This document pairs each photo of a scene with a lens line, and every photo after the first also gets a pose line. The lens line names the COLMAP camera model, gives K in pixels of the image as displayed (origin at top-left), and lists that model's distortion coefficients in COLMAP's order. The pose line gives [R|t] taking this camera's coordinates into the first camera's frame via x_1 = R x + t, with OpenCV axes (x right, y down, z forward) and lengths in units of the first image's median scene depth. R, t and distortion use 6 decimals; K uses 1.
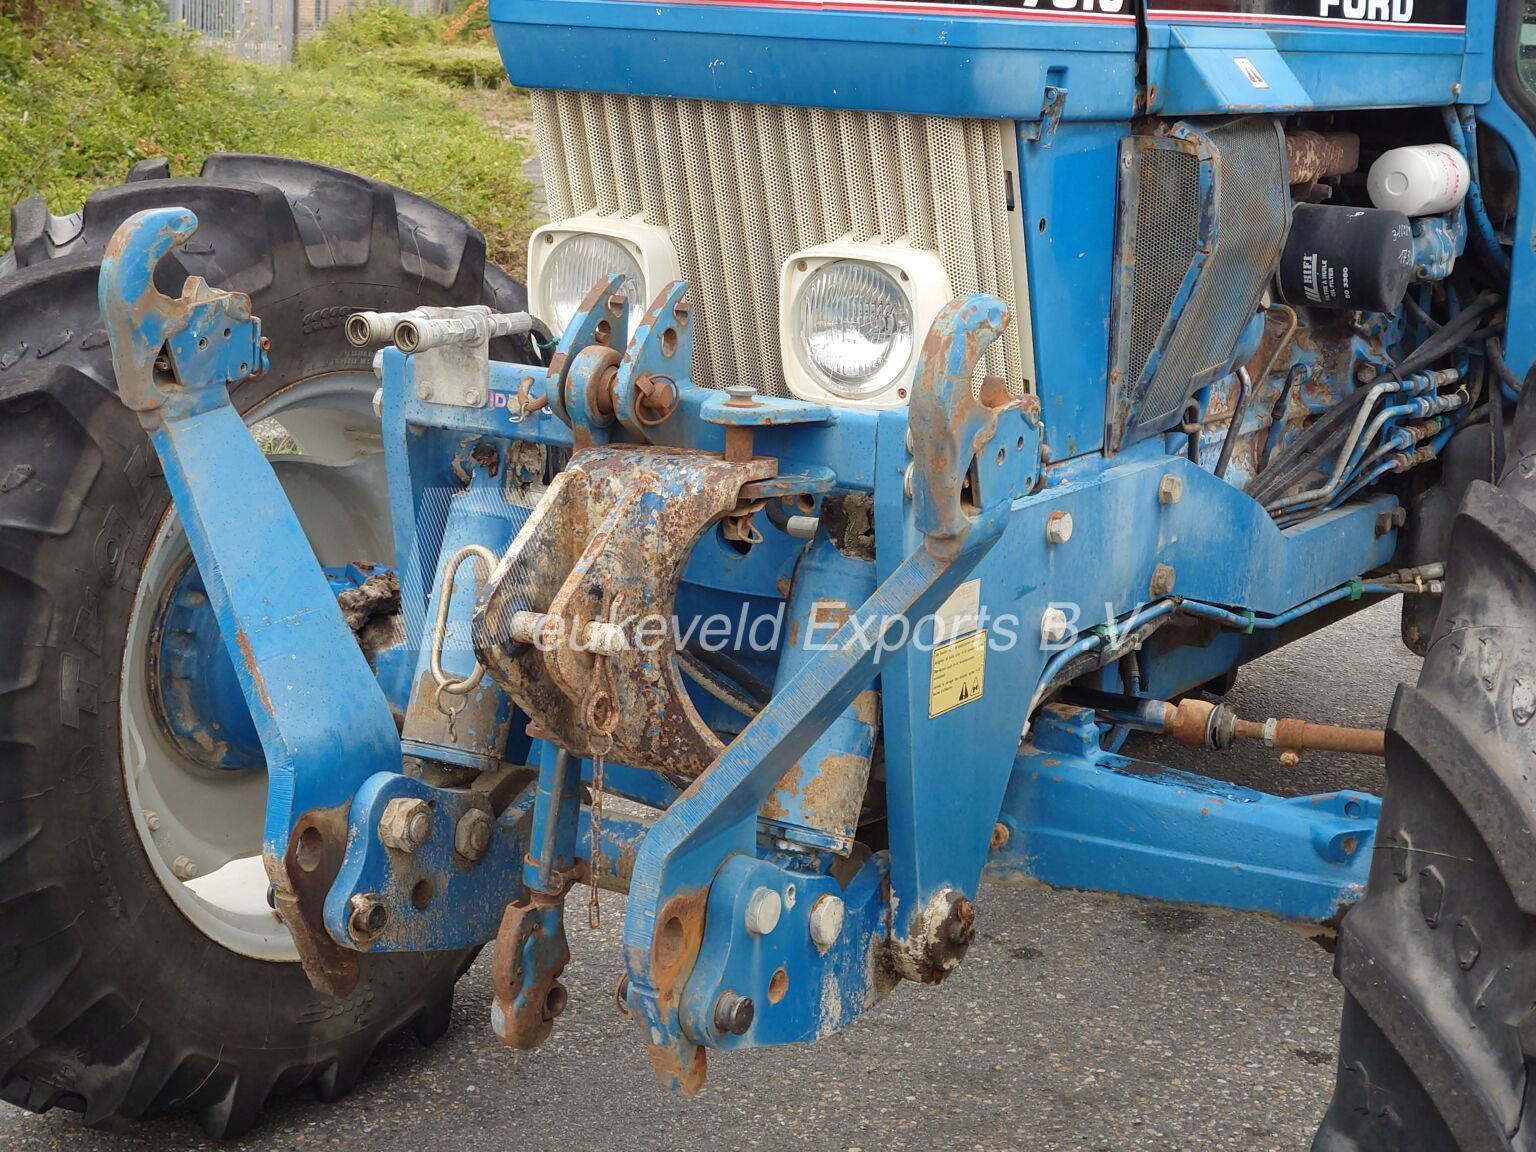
lens RADIAL K [[2691.6, 0, 763.2], [0, 2691.6, 580.2], [0, 0, 1]] dist [0.000596, 0.000000]
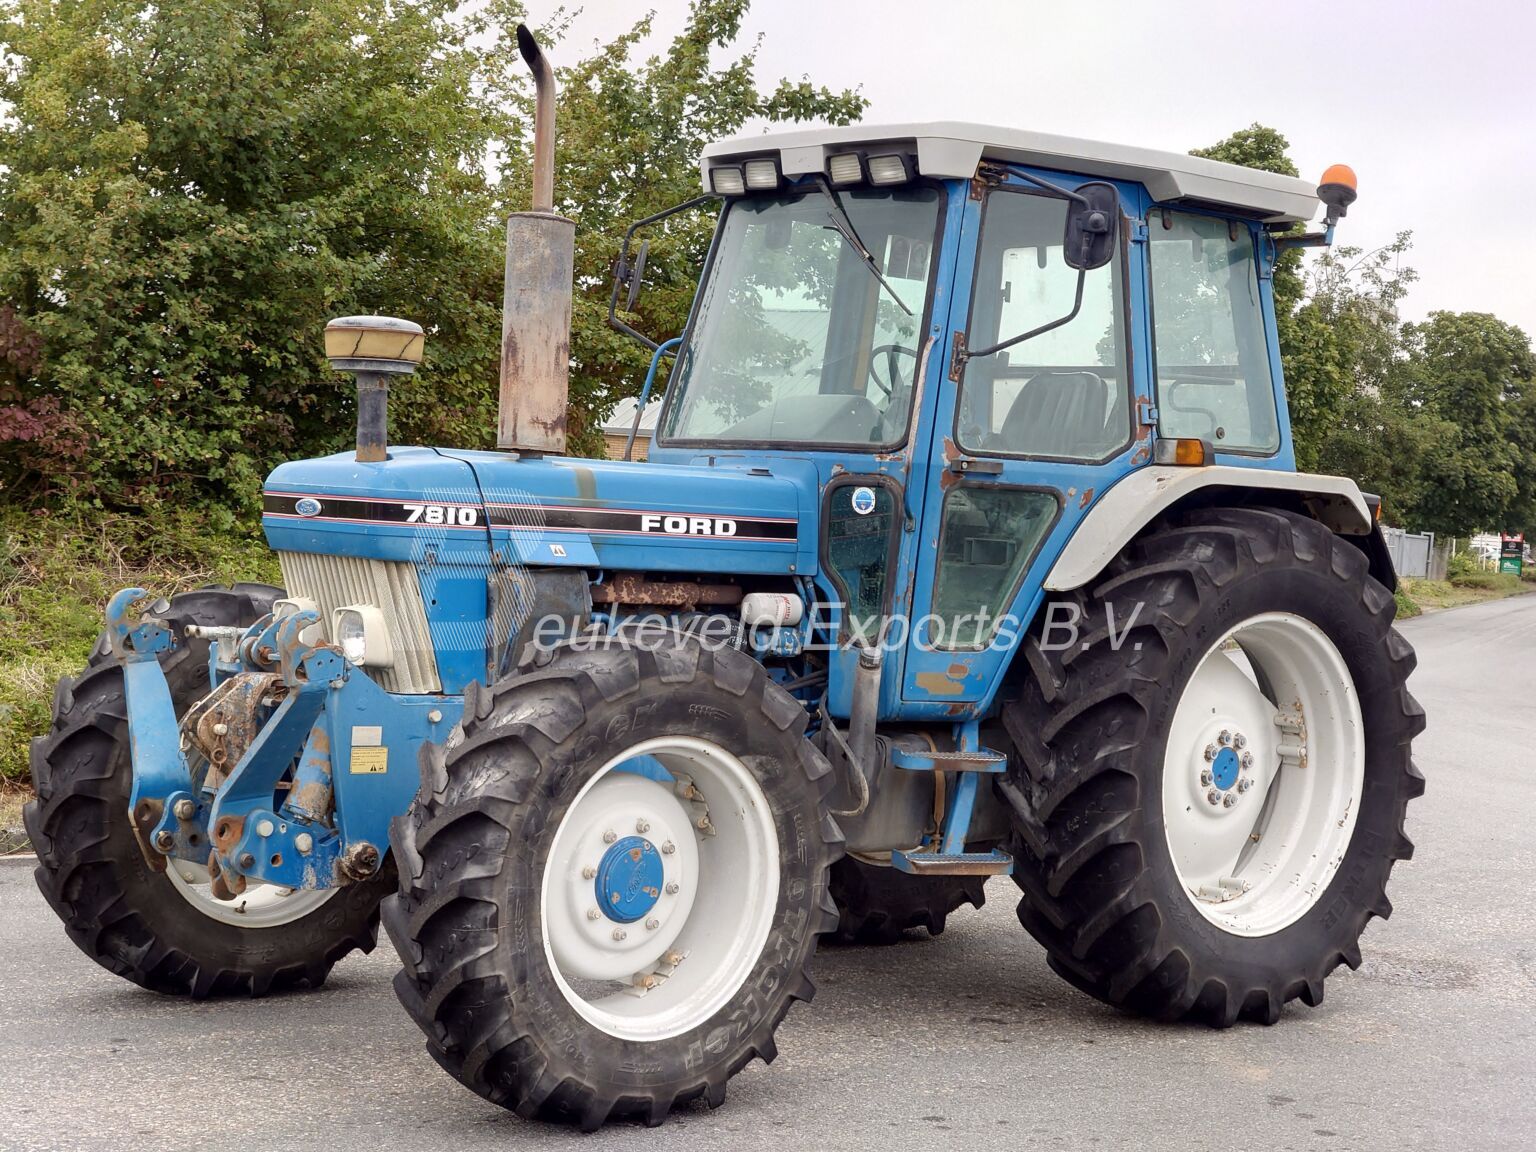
lens RADIAL K [[2691.6, 0, 771.5], [0, 2691.6, 572.1], [0, 0, 1]] dist [0.000596, 0.000000]
pose [[0.958785, 0.019212, -0.283484, 1.182968], [-0.075937, 0.978746, -0.190499, 0.322803], [0.273799, 0.204174, 0.939866, -1.428119]]
